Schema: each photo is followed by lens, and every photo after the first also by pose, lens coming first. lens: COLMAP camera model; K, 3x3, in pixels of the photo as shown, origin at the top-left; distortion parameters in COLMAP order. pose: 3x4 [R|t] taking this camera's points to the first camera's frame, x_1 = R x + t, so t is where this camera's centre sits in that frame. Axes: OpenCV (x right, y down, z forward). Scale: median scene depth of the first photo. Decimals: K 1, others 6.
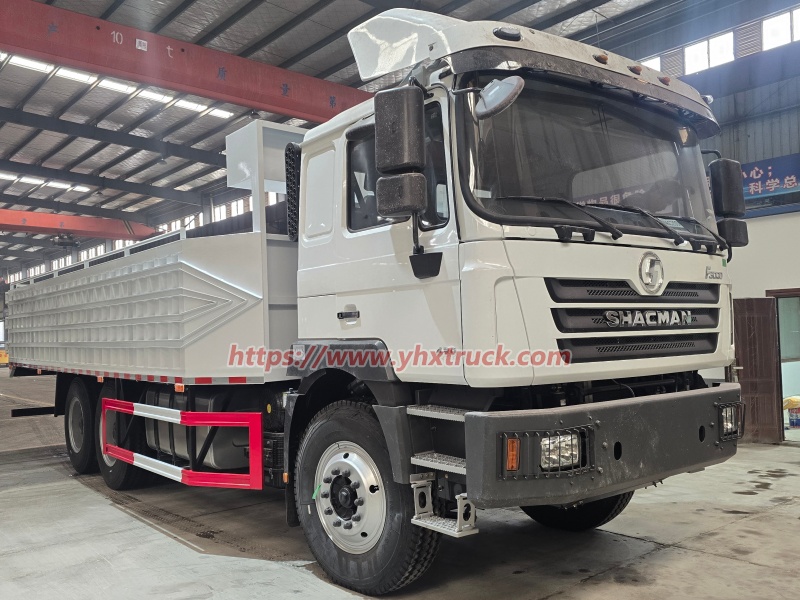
lens RADIAL K [[704.7, 0, 400.0], [0, 704.7, 300.0], [0, 0, 1]] dist [0.043081, -0.014525]
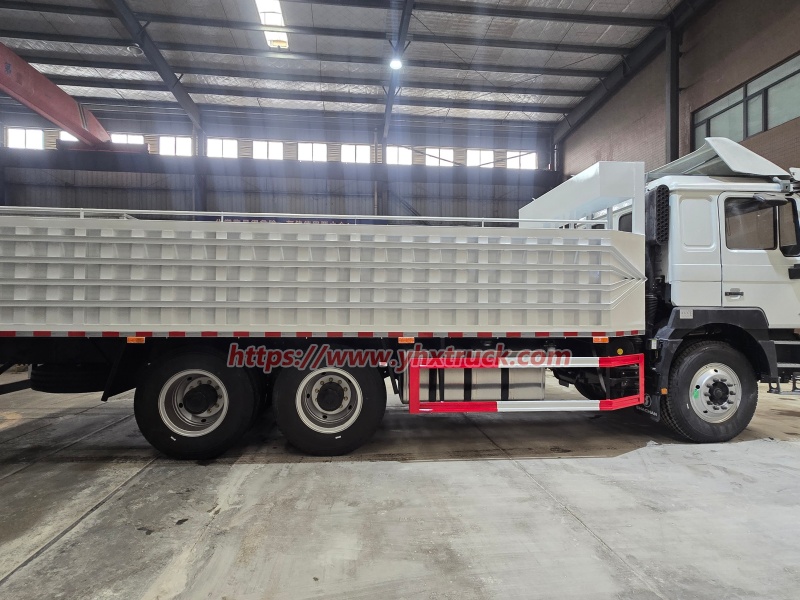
lens RADIAL K [[425.0, 0, 400.0], [0, 425.0, 300.0], [0, 0, 1]] dist [0.014621, 0.001013]
pose [[0.558480, 0.045305, 0.828280, -1.218443], [-0.057428, 0.998223, -0.015879, 0.086065], [-0.827528, -0.038698, 0.560089, 0.886816]]
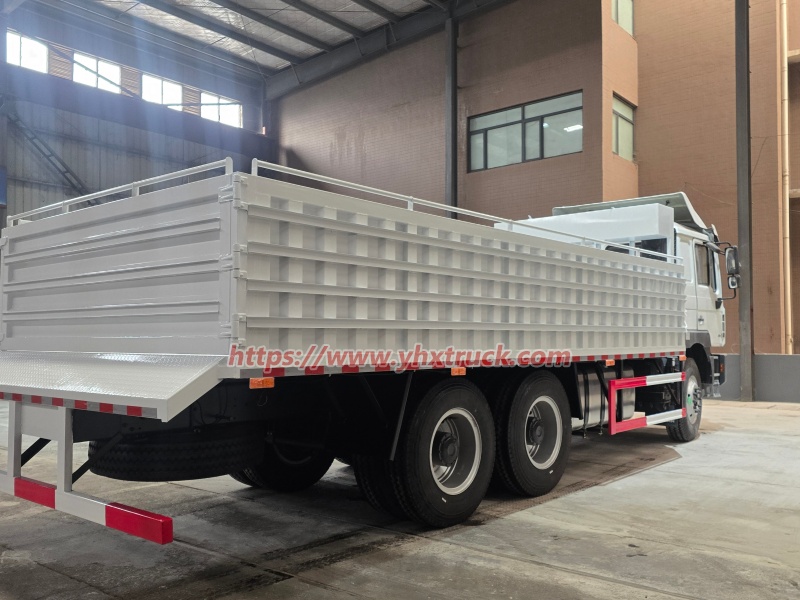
lens RADIAL K [[695.9, 0, 406.3], [0, 695.9, 303.6], [0, 0, 1]] dist [0.096157, -0.096591]
pose [[-0.181921, 0.072654, 0.980625, -1.796609], [-0.038744, 0.995963, -0.080978, 0.158517], [-0.982550, -0.052725, -0.178372, 1.941902]]
